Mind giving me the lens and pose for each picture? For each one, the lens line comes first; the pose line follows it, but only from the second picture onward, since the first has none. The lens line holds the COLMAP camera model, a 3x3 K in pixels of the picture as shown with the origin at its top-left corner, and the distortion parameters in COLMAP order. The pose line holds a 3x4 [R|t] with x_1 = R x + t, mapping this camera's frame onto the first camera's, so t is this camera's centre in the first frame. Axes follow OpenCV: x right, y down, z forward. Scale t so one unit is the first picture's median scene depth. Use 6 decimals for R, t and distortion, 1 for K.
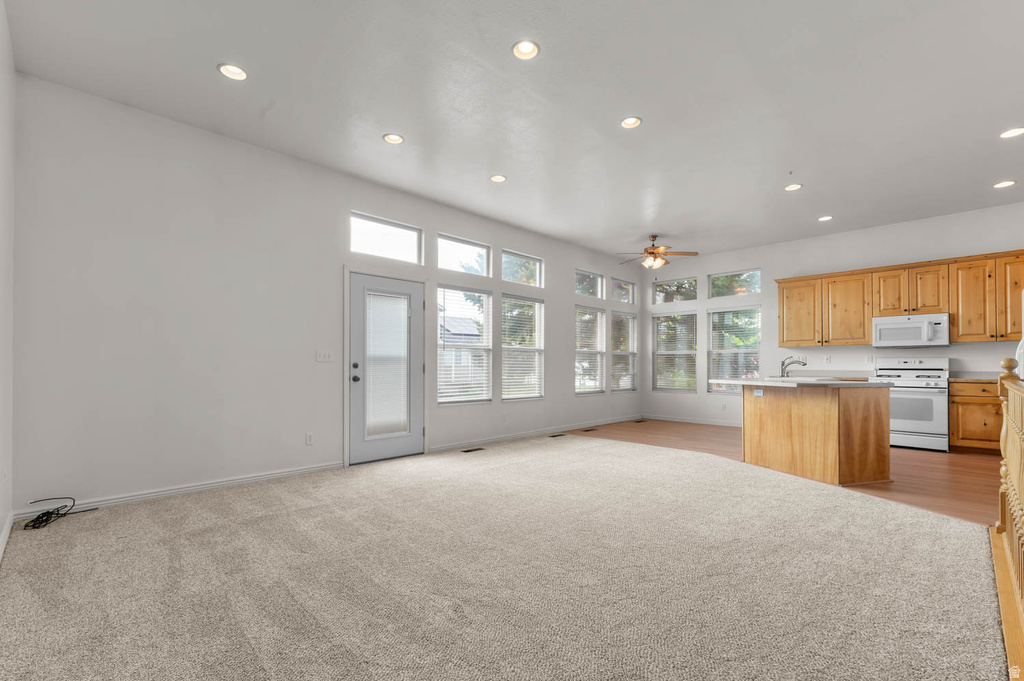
lens RADIAL K [[449.2, 0, 514.4], [0, 449.2, 361.1], [0, 0, 1]] dist [0.002043, -0.000504]
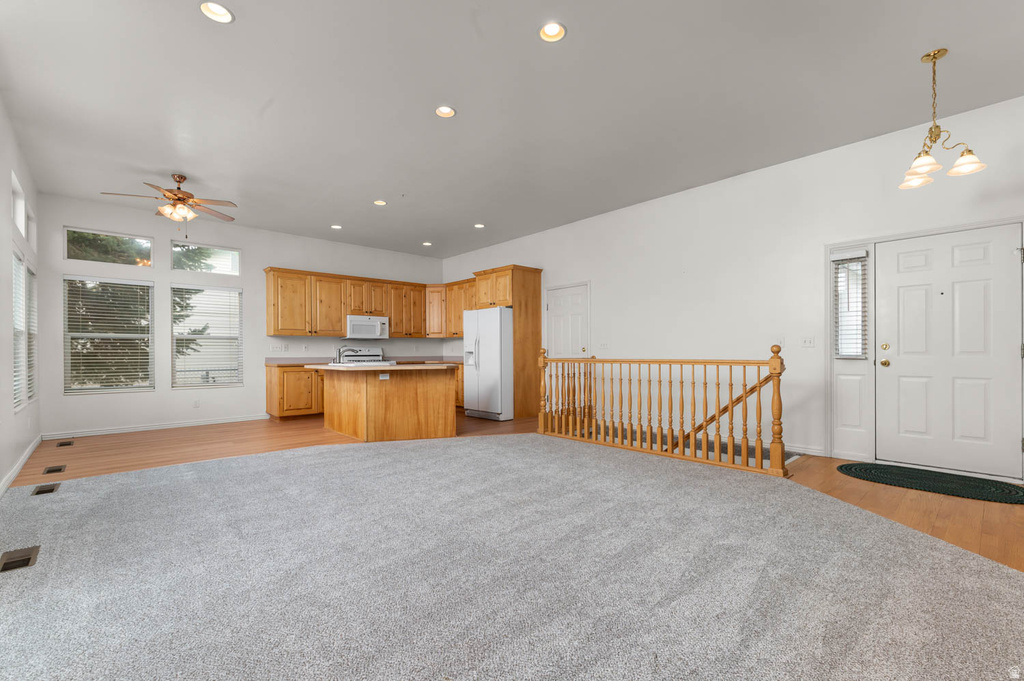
lens RADIAL K [[449.2, 0, 520.5], [0, 449.2, 353.8], [0, 0, 1]] dist [0.002043, -0.000504]
pose [[0.029527, -0.005147, 0.999551, -0.488551], [-0.003723, 0.999979, 0.005260, 0.003878], [-0.999557, -0.003877, 0.029508, 0.520174]]
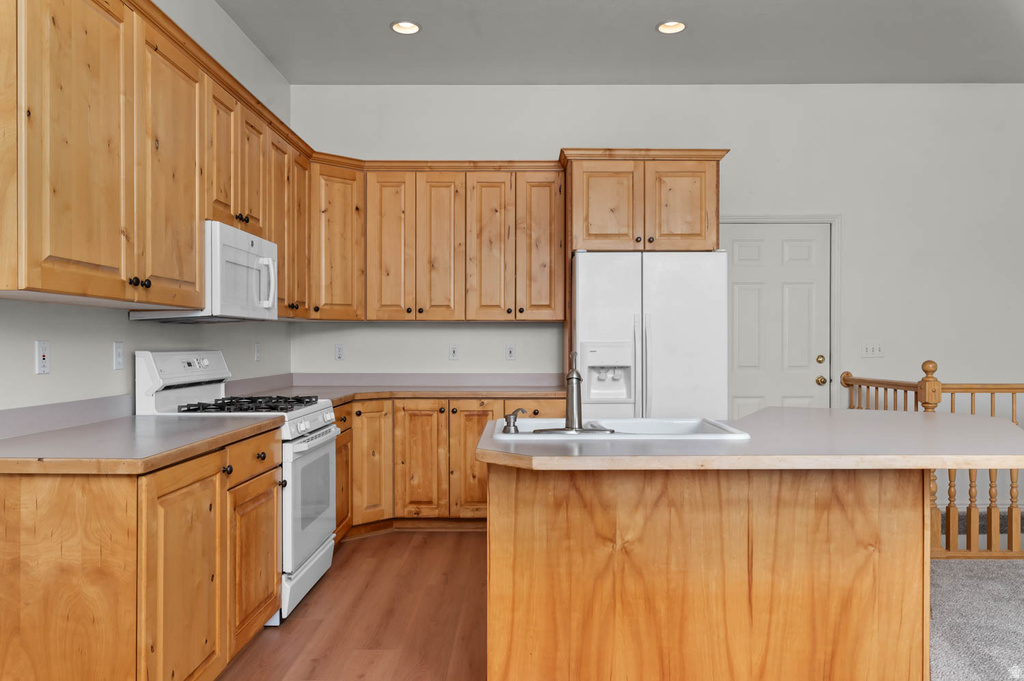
lens RADIAL K [[751.0, 0, 518.7], [0, 751.0, 347.9], [0, 0, 1]] dist [-0.000649, -0.008448]
pose [[-0.711213, -0.006513, 0.702947, 0.315265], [-0.008457, 0.999964, 0.000709, -0.013296], [-0.702926, -0.005441, -0.711242, 1.323935]]
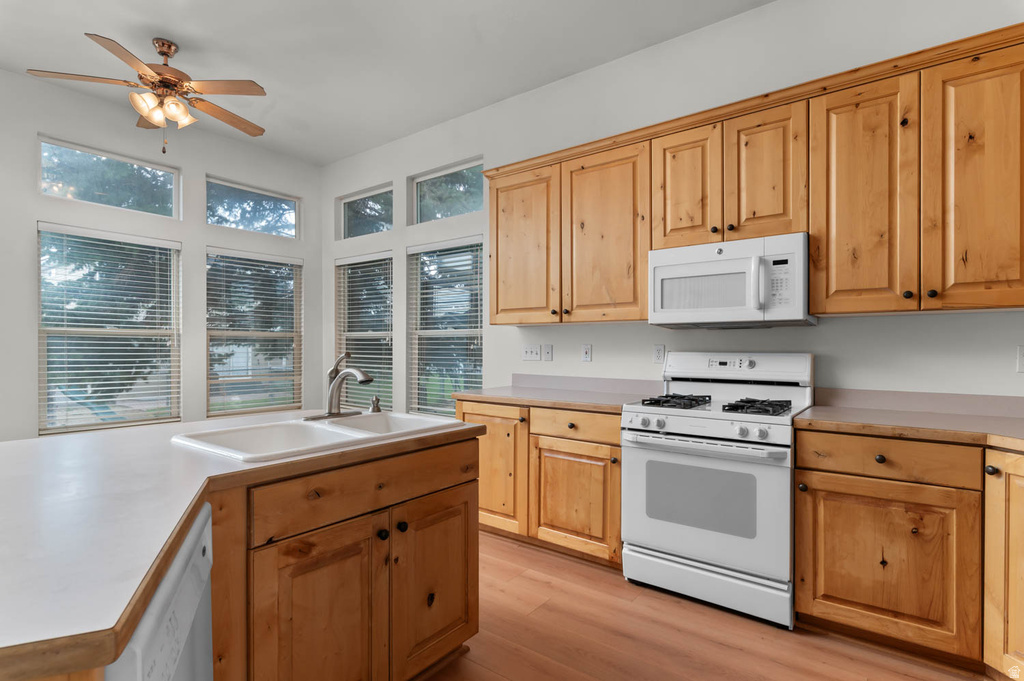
lens RADIAL K [[508.2, 0, 515.8], [0, 508.2, 350.4], [0, 0, 1]] dist [-0.000913, -0.001534]
pose [[0.989934, -0.001313, 0.141527, 0.670520], [-0.001203, 0.999843, 0.017689, -0.018296], [-0.141528, -0.017682, 0.989776, 0.620957]]
